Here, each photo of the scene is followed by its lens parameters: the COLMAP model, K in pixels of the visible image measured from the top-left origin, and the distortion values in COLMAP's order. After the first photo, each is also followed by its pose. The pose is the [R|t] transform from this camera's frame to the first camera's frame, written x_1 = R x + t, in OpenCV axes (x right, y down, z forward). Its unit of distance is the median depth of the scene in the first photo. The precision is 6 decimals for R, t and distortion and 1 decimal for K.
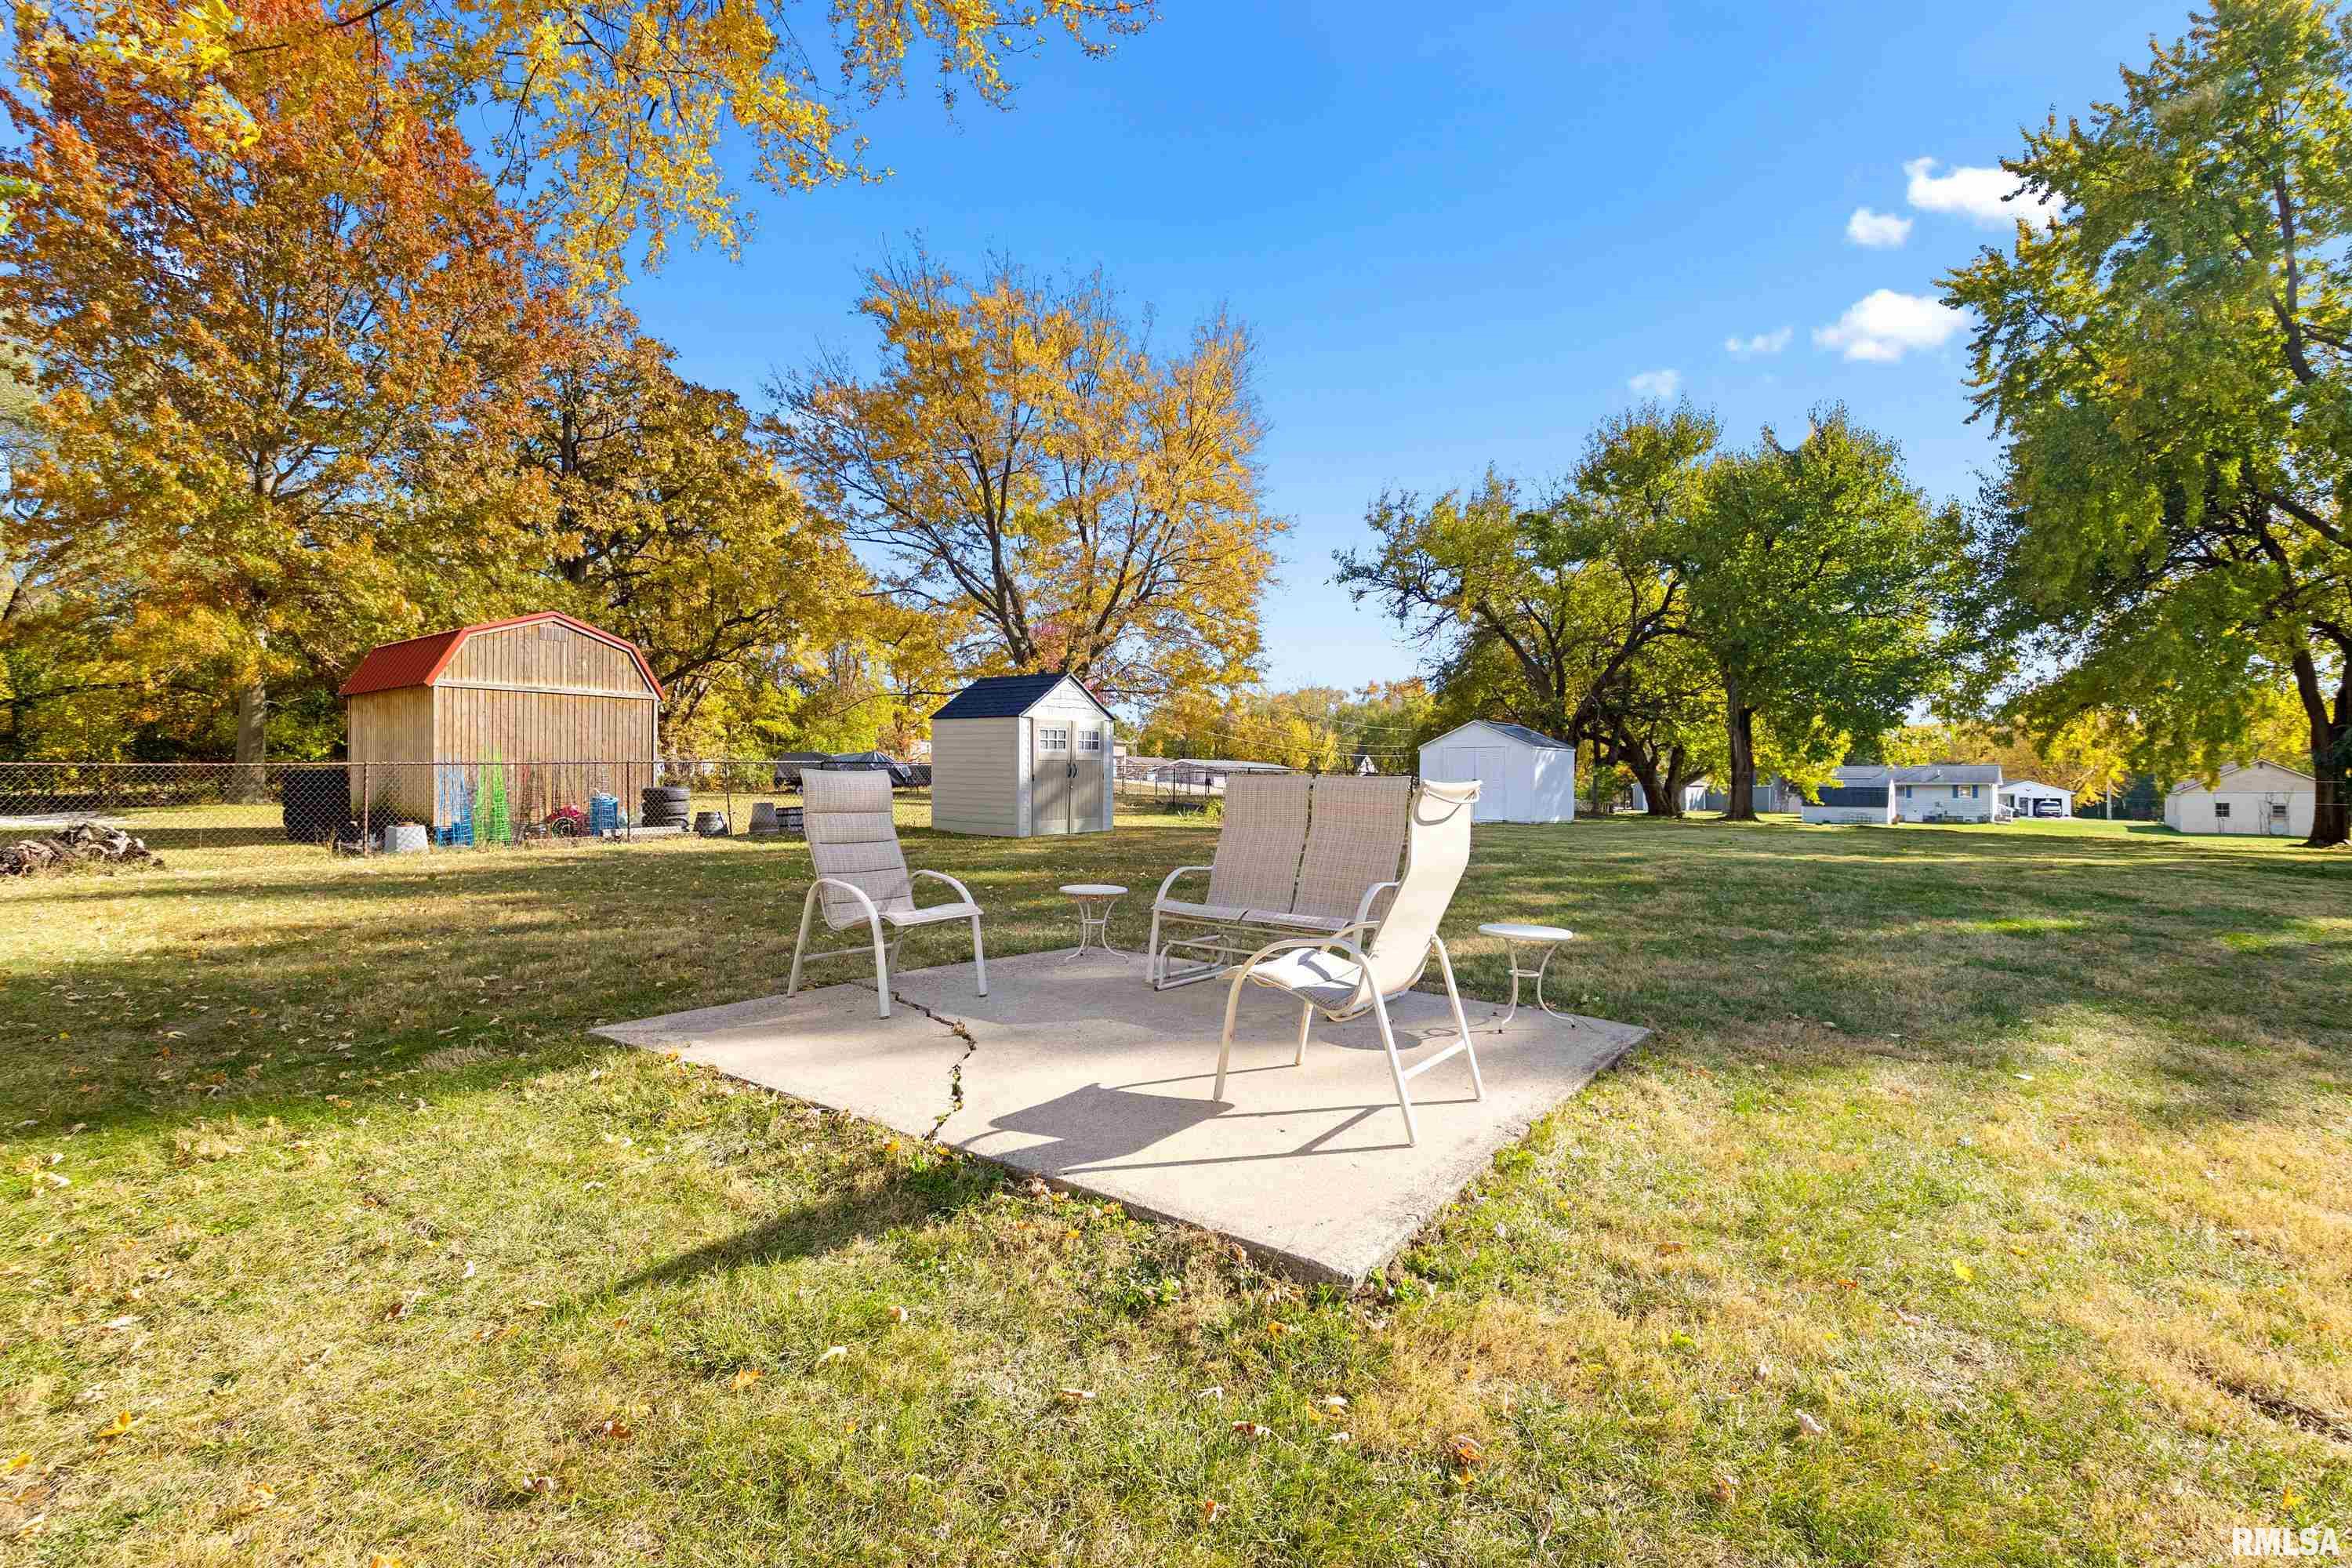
lens RADIAL K [[1096.2, 0, 1174.7], [0, 1096.2, 782.4], [0, 0, 1]] dist [-0.003717, -0.000419]
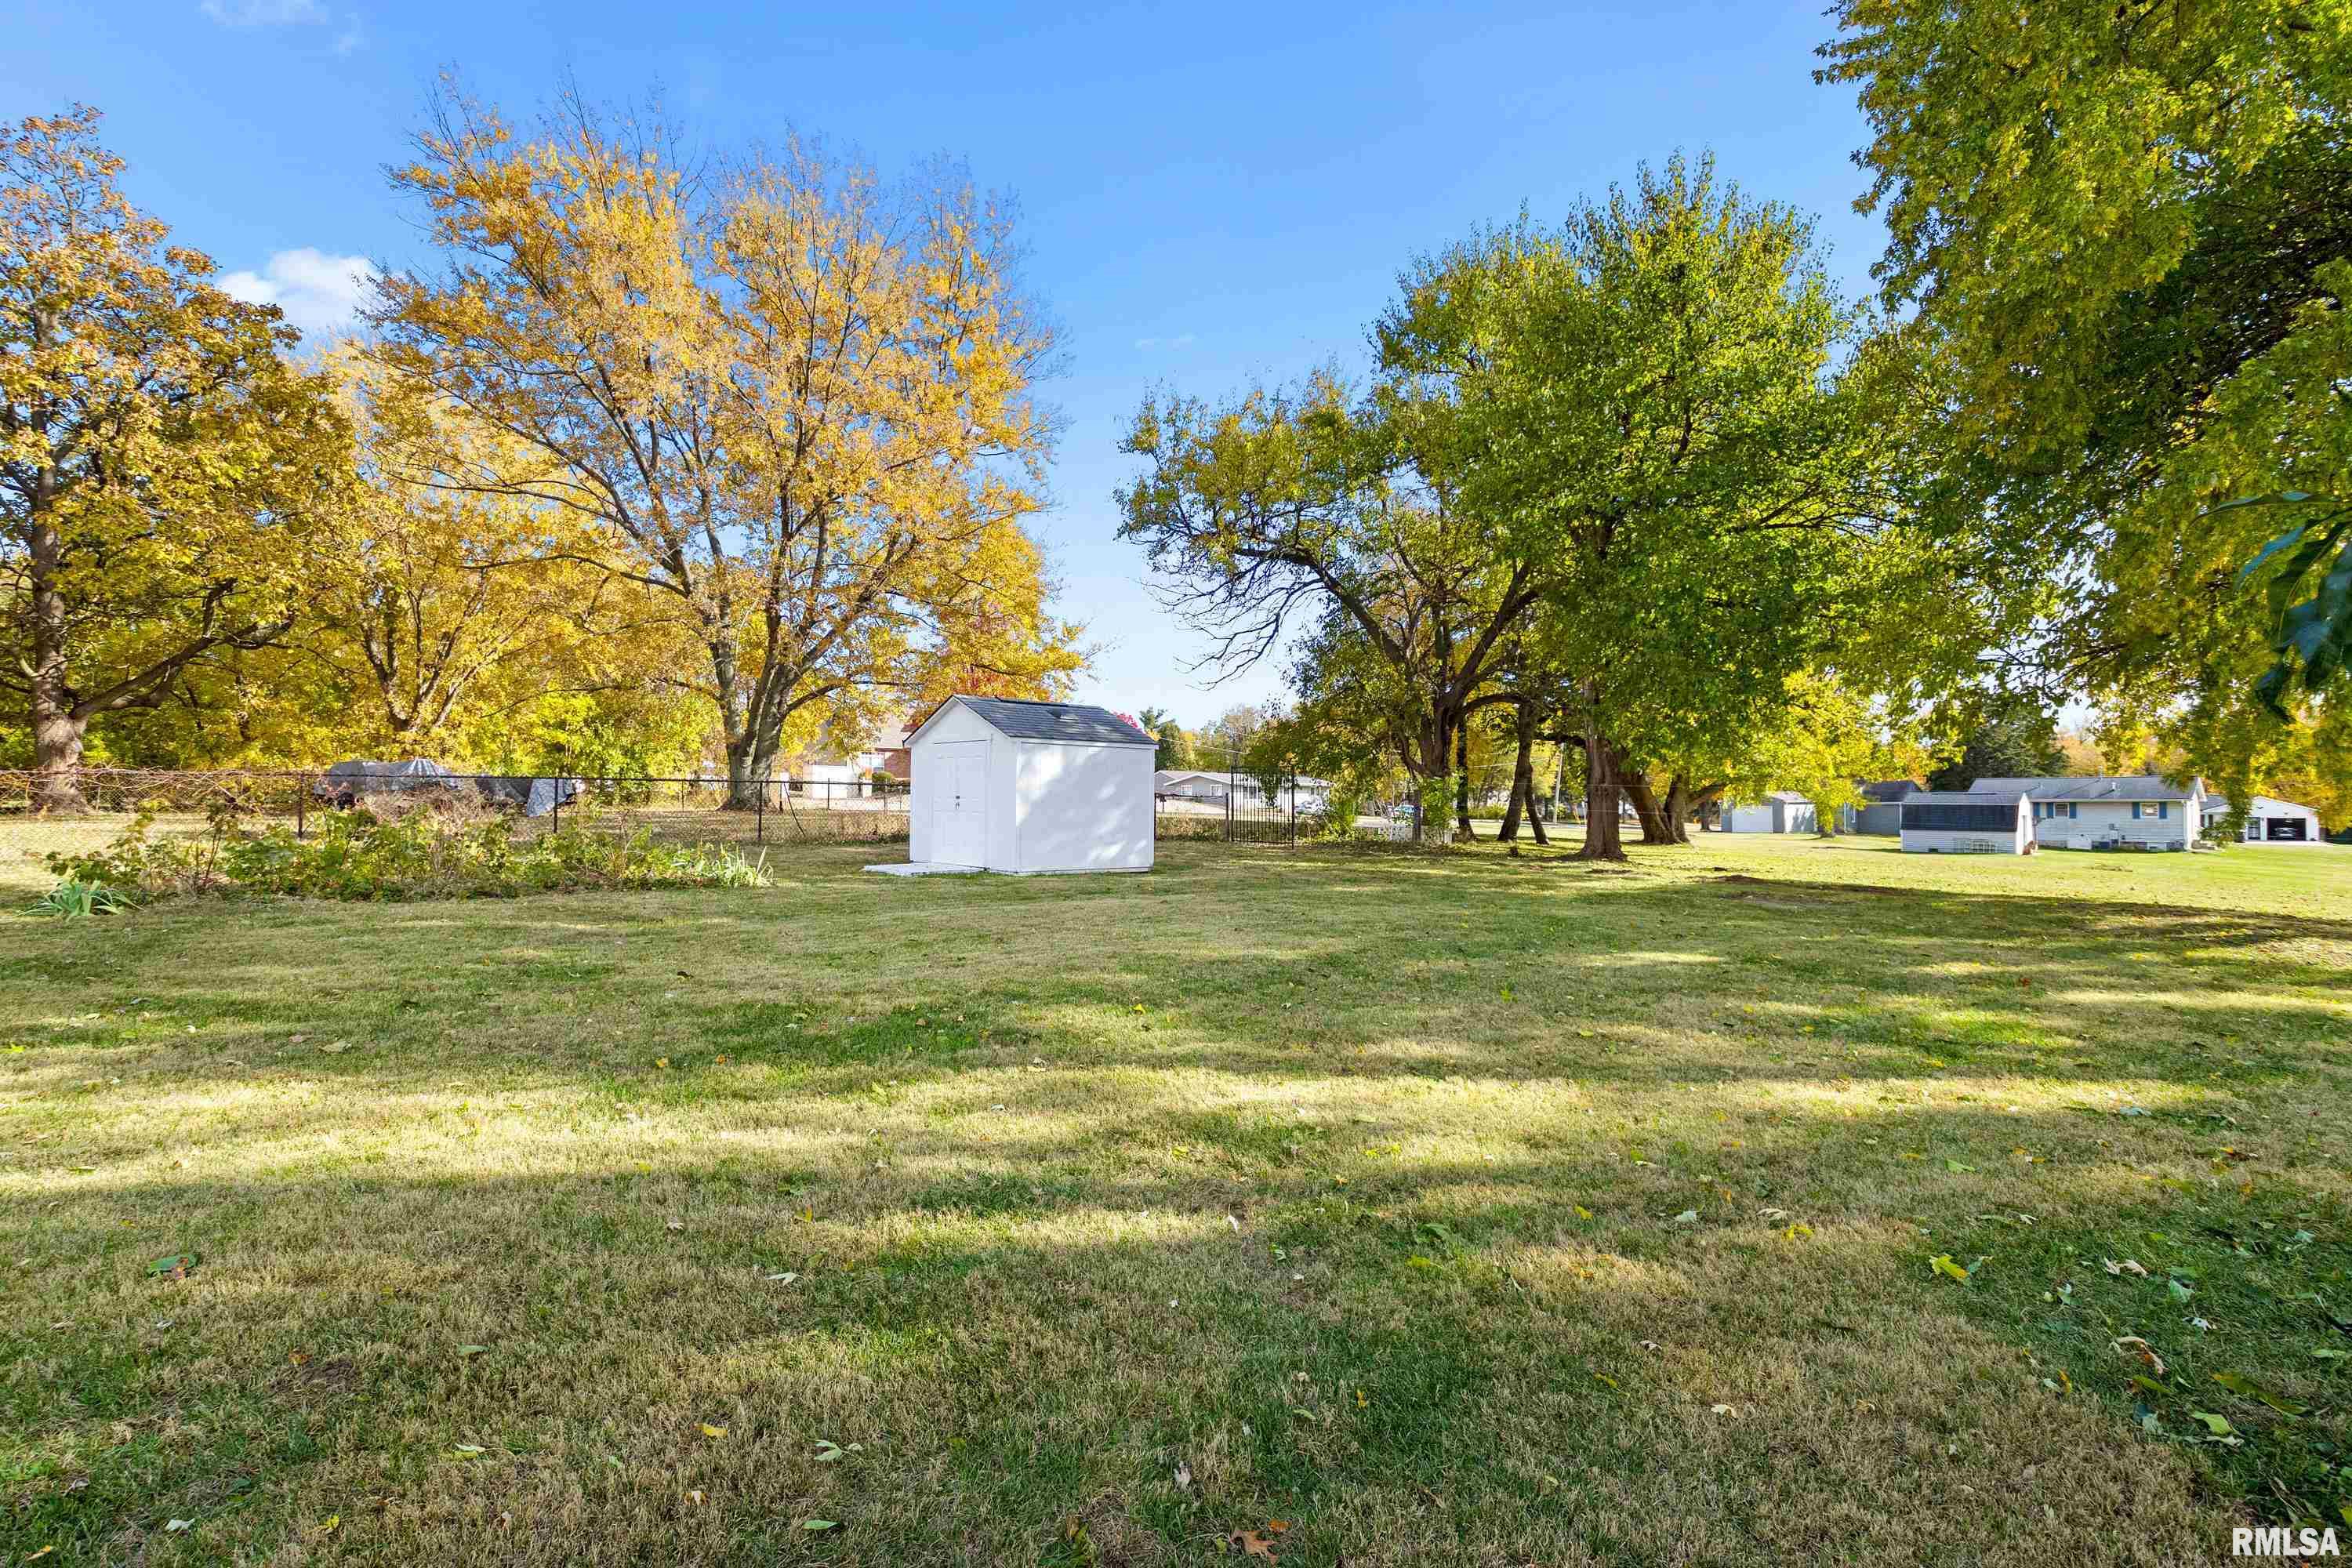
lens RADIAL K [[1096.2, 0, 1177.1], [0, 1096.2, 784.3], [0, 0, 1]] dist [-0.003717, -0.000419]
pose [[0.987910, 0.000340, -0.155027, 0.309129], [-0.001062, 0.999989, -0.004576, -0.008049], [0.155023, 0.004685, 0.987900, 0.280295]]
